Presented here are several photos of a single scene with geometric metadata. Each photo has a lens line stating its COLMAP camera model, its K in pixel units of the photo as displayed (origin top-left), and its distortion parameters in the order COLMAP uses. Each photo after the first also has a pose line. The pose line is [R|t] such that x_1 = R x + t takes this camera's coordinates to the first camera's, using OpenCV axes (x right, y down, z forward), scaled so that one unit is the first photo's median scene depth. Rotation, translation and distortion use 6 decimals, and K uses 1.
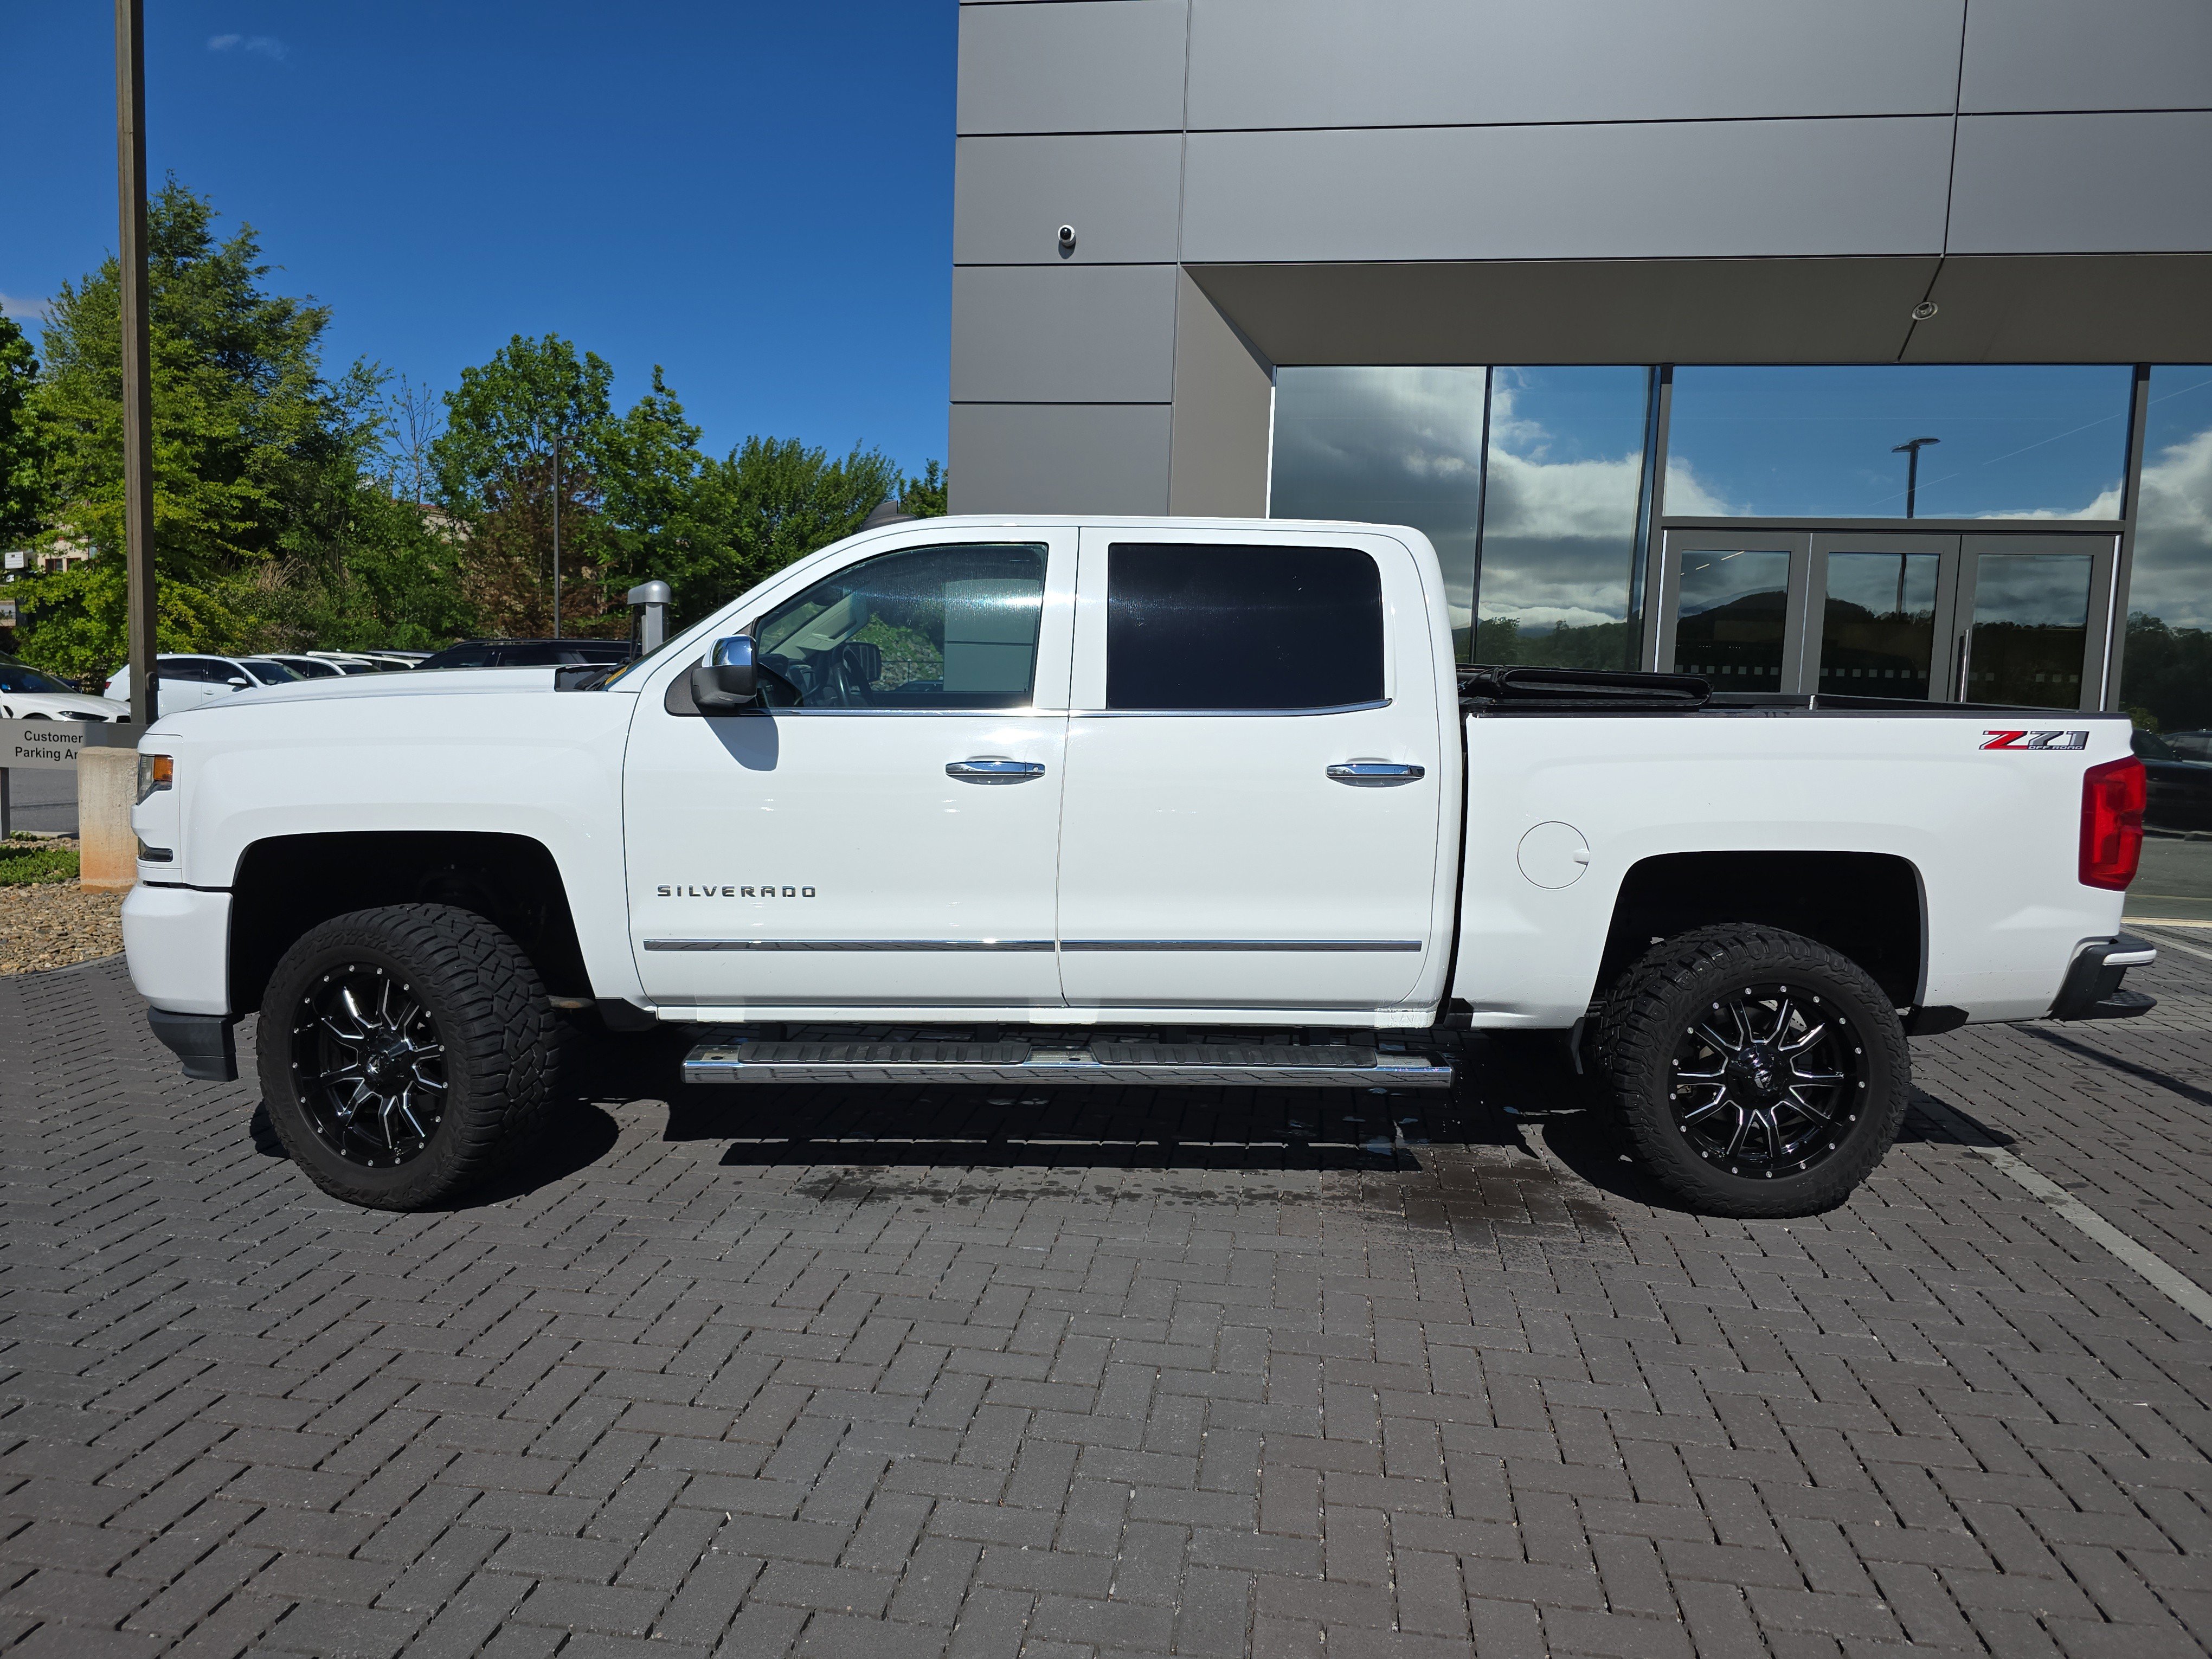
lens RADIAL K [[1507.4, 0, 1108.6], [0, 1507.4, 825.1], [0, 0, 1]] dist [0.044455, -0.032927]
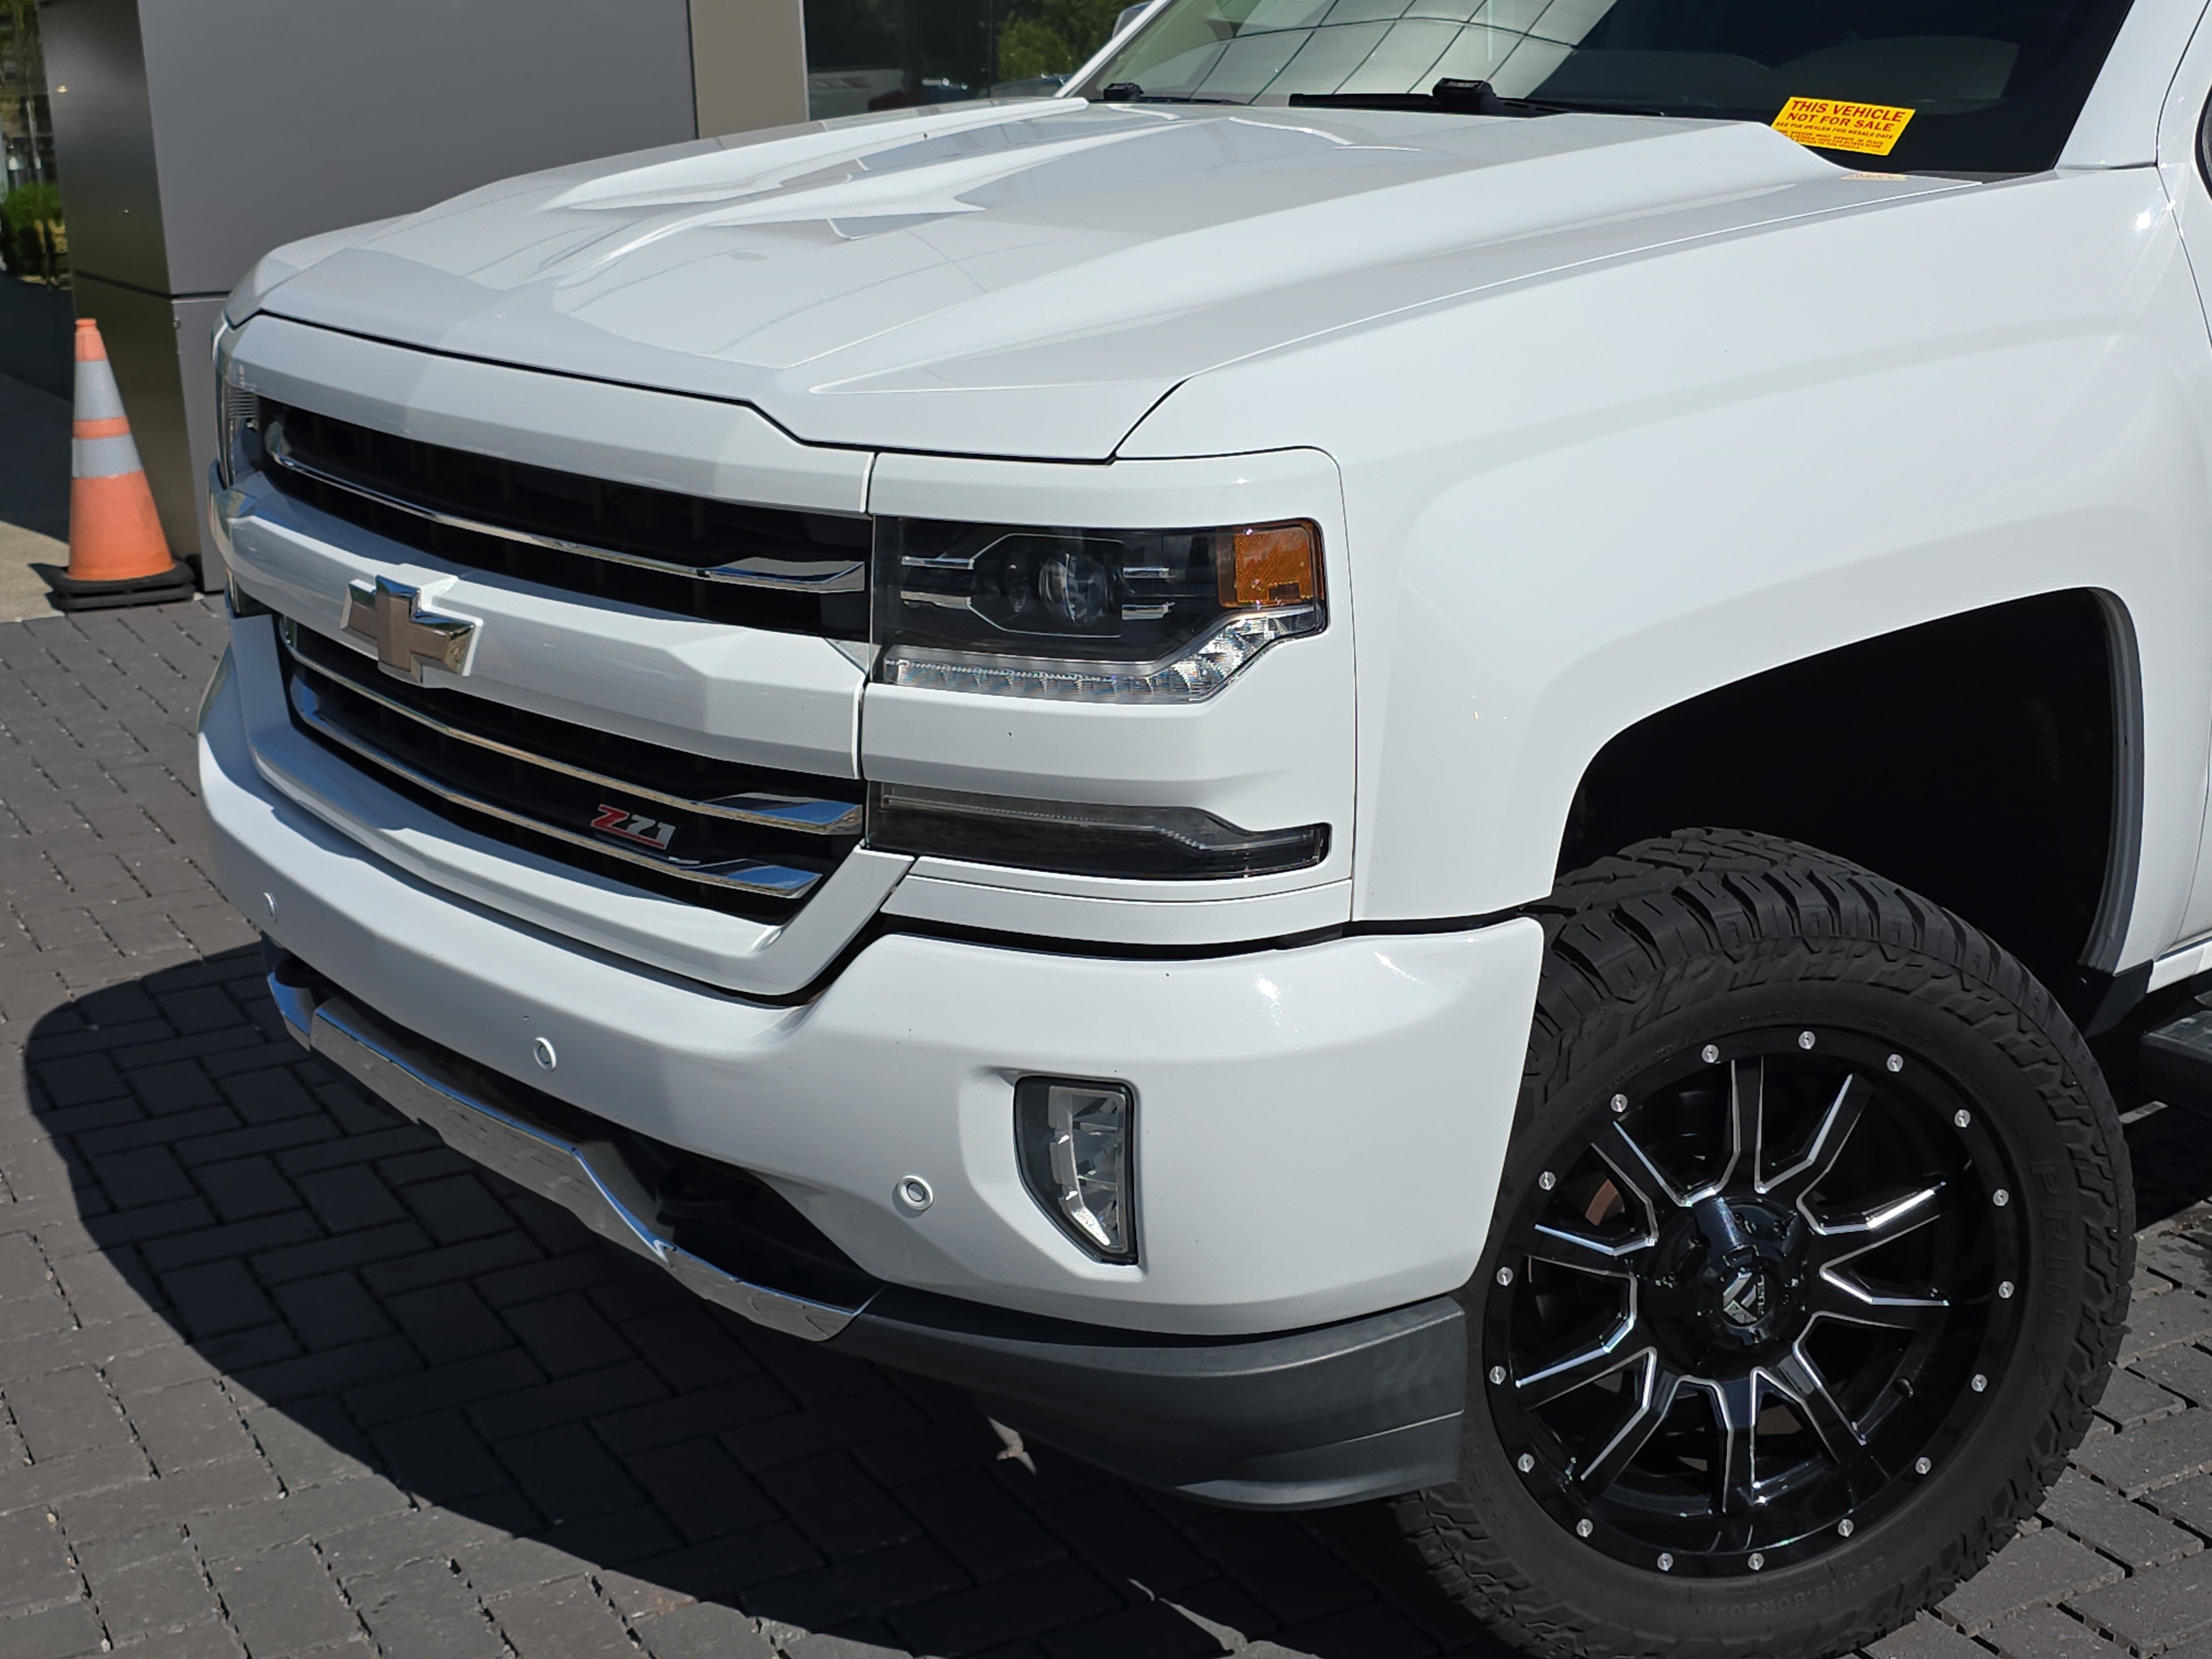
lens RADIAL K [[2871.9, 0, 1102.3], [0, 2871.9, 842.8], [0, 0, 1]] dist [0.112567, 0.000000]
pose [[0.792483, -0.212022, 0.571854, -0.937530], [0.111841, 0.972249, 0.205481, -0.099106], [-0.599552, -0.098884, 0.794204, 0.542134]]
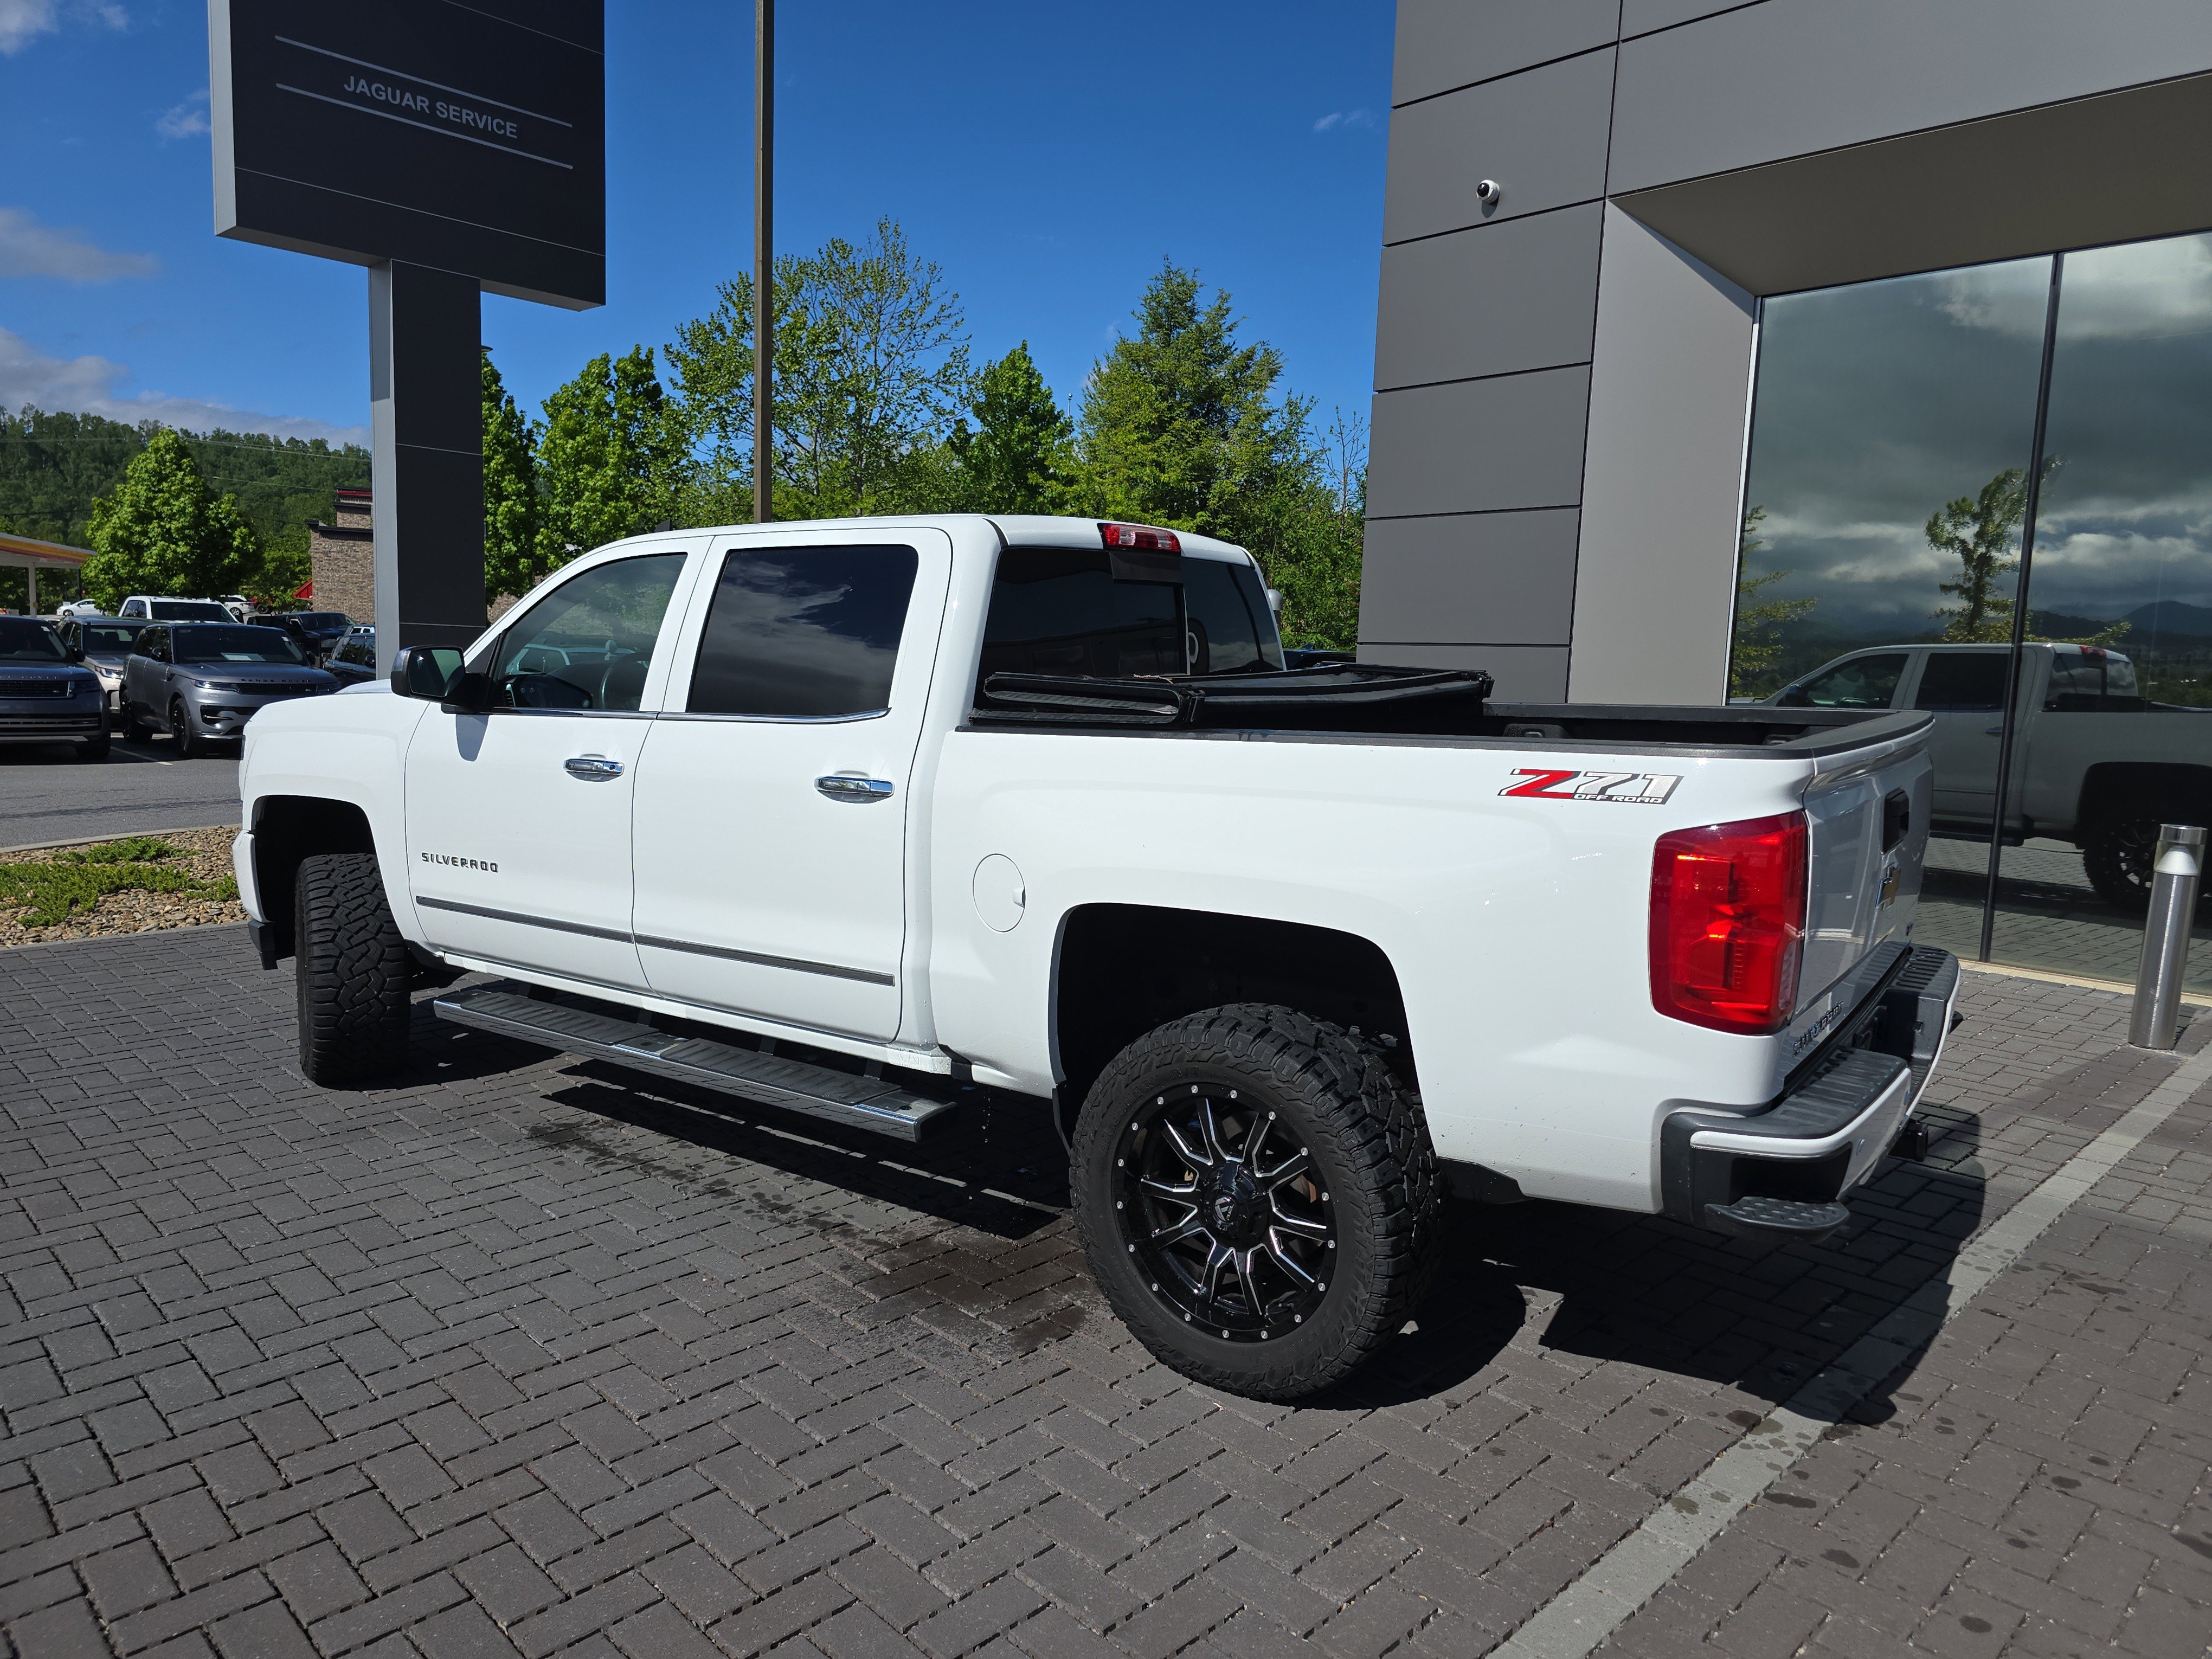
lens RADIAL K [[1507.4, 0, 1096.5], [0, 1507.4, 834.2], [0, 0, 1]] dist [0.044455, -0.032927]
pose [[0.790262, 0.065686, -0.609239, 0.833739], [-0.063102, 0.997676, 0.025714, -0.037917], [0.609512, 0.018123, 0.792570, 0.349406]]
